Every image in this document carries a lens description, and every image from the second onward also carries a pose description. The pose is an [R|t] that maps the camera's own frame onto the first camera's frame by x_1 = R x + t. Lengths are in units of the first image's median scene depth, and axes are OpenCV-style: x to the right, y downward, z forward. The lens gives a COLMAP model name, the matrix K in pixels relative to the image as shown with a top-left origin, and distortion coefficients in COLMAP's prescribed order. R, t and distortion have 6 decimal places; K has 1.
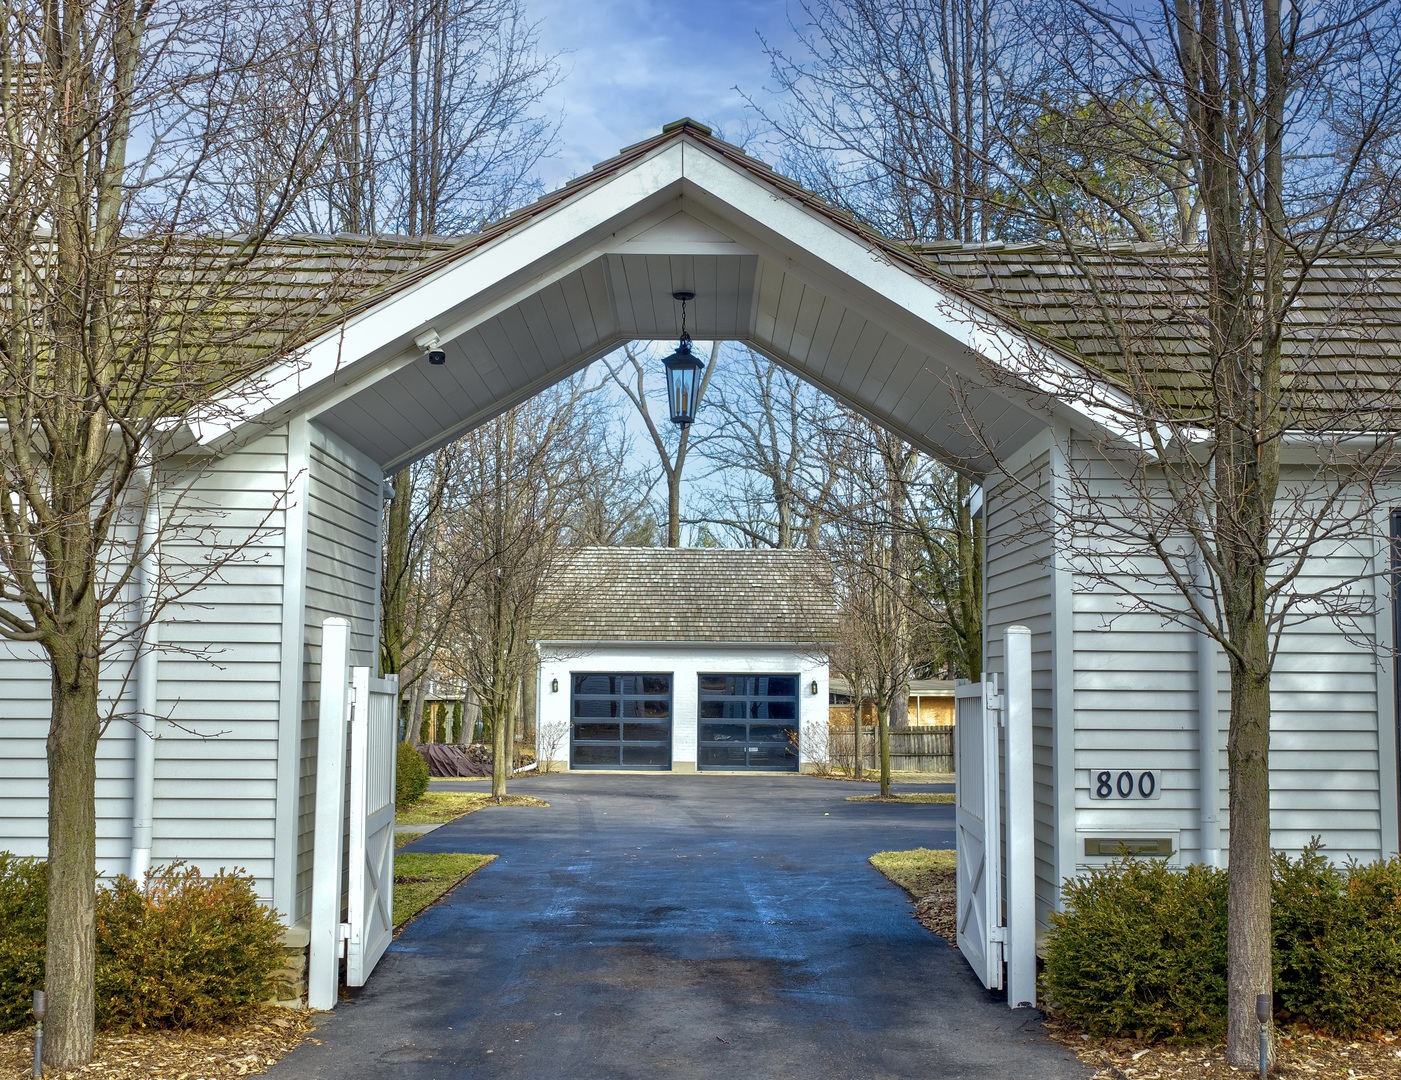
lens RADIAL K [[1483.4, 0, 700.0], [0, 1483.4, 540.2], [0, 0, 1]] dist [-0.024654, 0.000000]
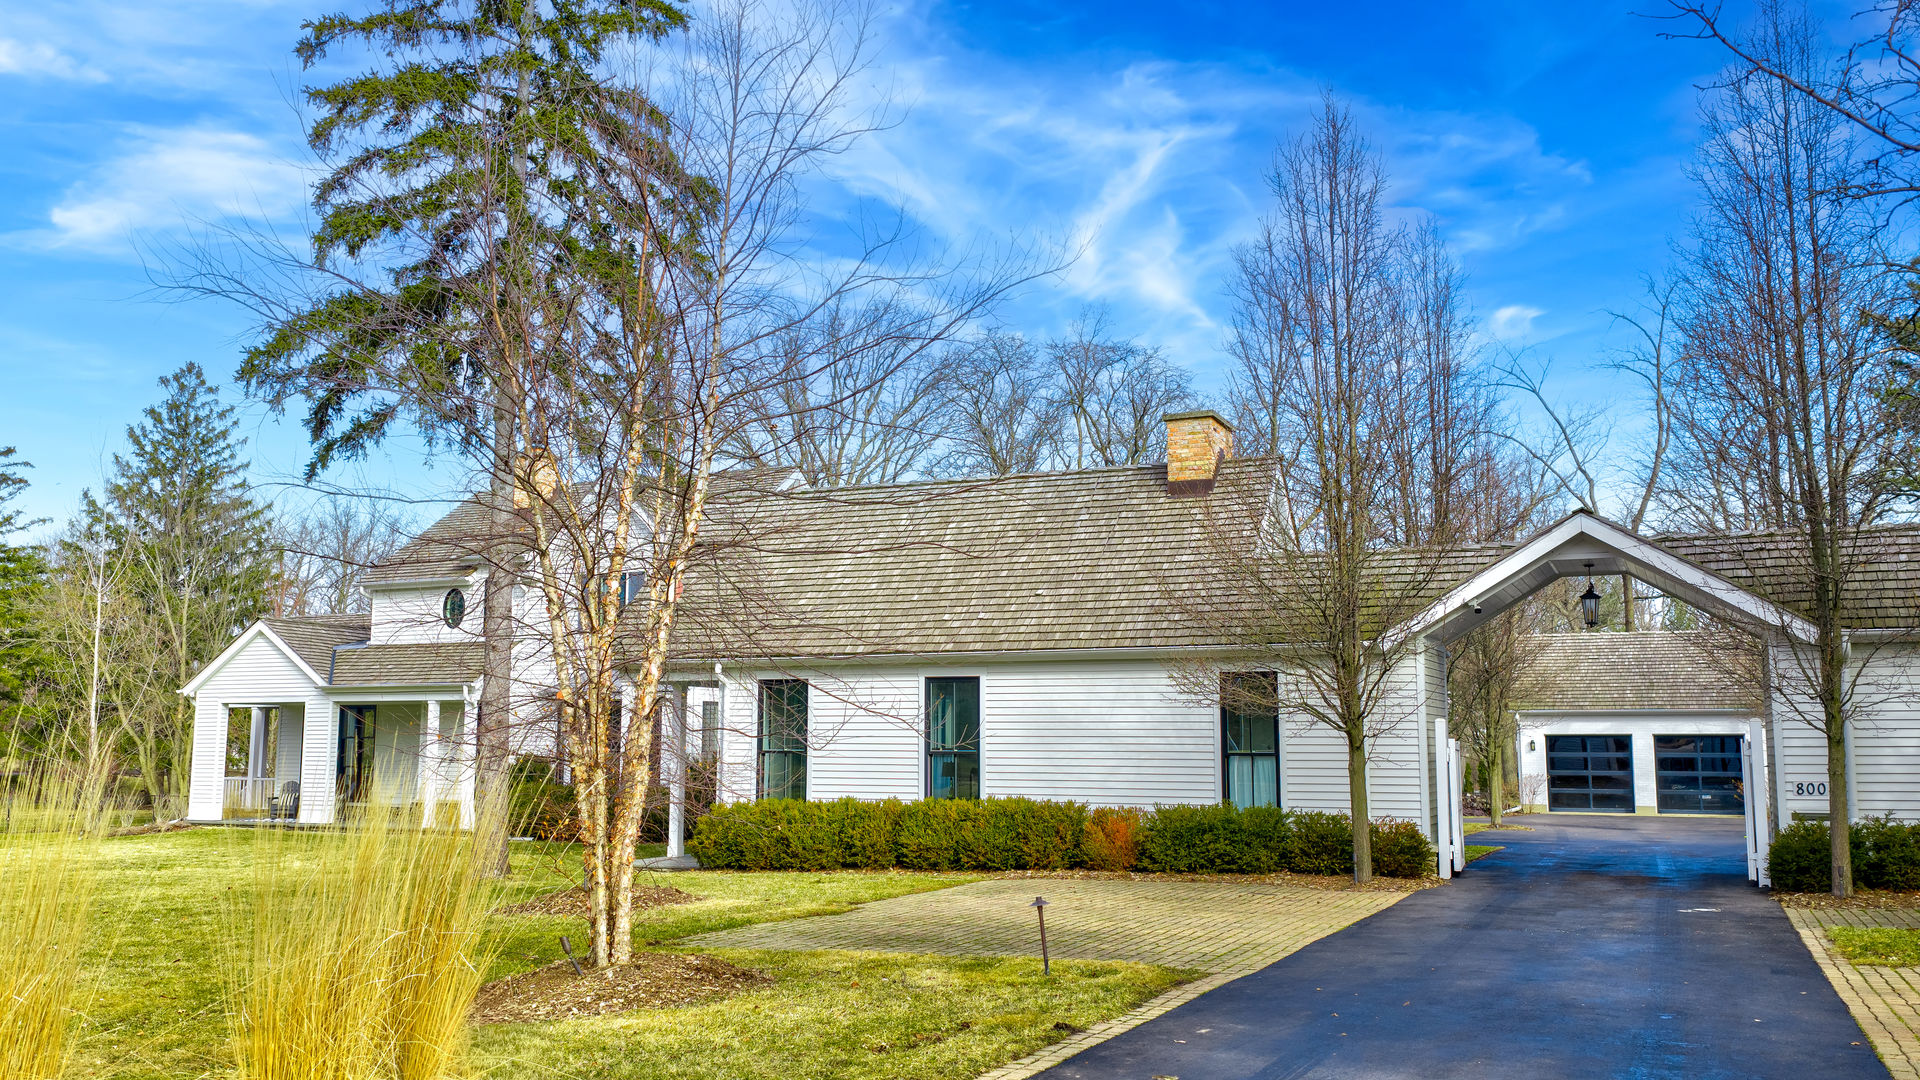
lens RADIAL K [[1571.1, 0, 964.3], [0, 1571.1, 539.3], [0, 0, 1]] dist [-0.001538, -0.004613]
pose [[0.905297, -0.060536, -0.420443, 0.041513], [0.046483, 0.997967, -0.043602, -0.046417], [0.422228, 0.019929, 0.906271, -0.470535]]
